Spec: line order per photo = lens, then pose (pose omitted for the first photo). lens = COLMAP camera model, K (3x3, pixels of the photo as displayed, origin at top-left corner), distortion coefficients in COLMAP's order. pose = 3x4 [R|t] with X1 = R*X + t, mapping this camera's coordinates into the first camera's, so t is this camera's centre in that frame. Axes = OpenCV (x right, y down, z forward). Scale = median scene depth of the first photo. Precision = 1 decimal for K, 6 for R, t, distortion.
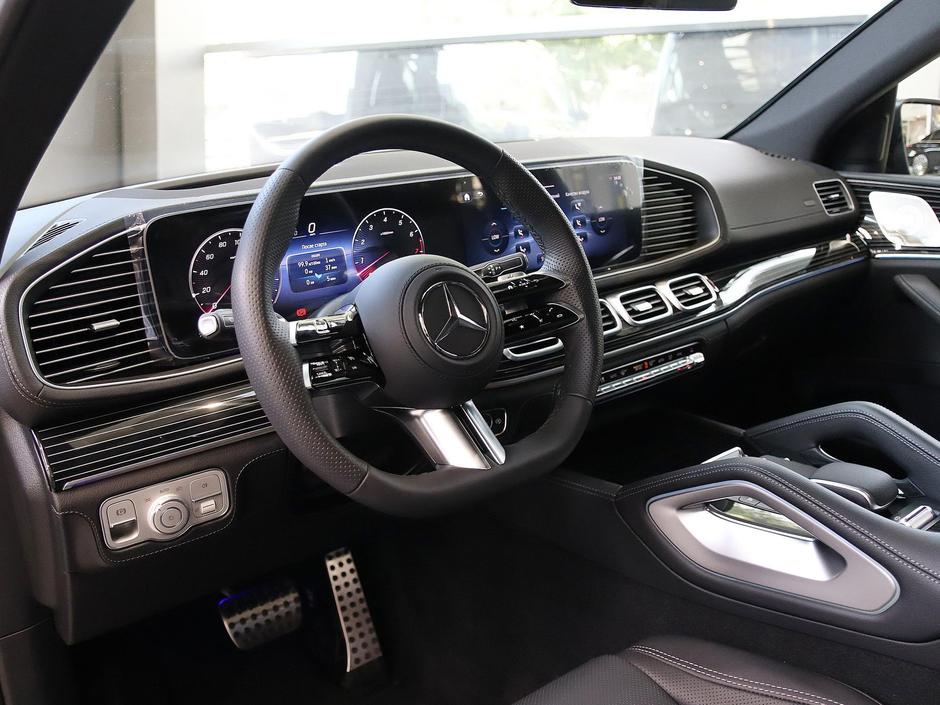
lens RADIAL K [[777.9, 0, 470.0], [0, 777.9, 352.5], [0, 0, 1]] dist [-0.088009, 0.002329]
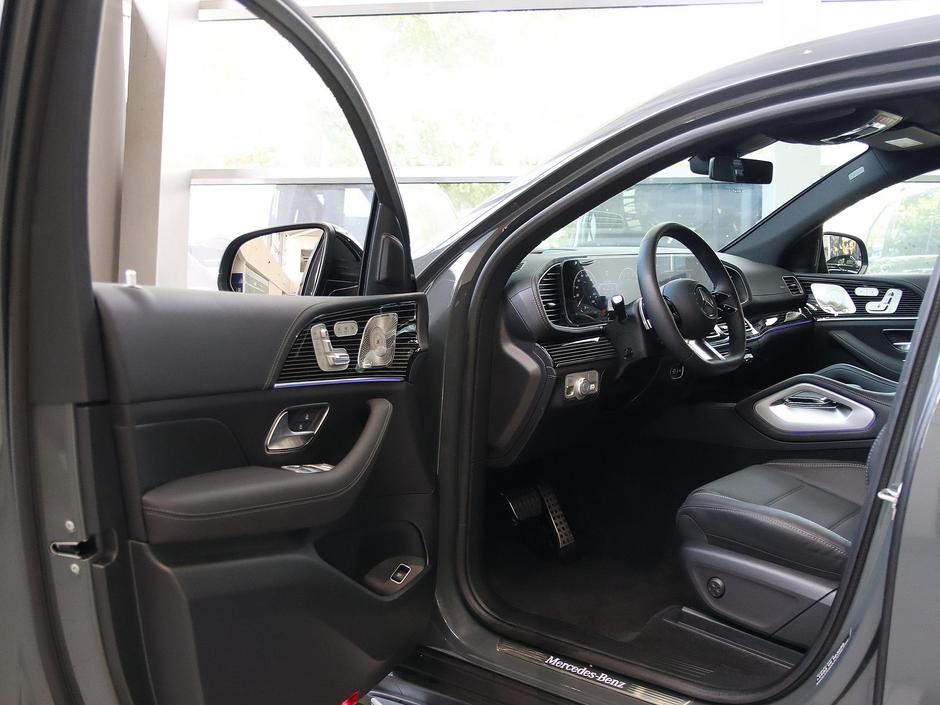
lens RADIAL K [[848.8, 0, 470.0], [0, 848.8, 352.5], [0, 0, 1]] dist [-0.001703, -0.001037]
pose [[0.981498, 0.018857, 0.190539, -0.899669], [0.016737, 0.982879, -0.183491, 0.425468], [-0.190737, 0.183285, 0.964378, -1.028326]]
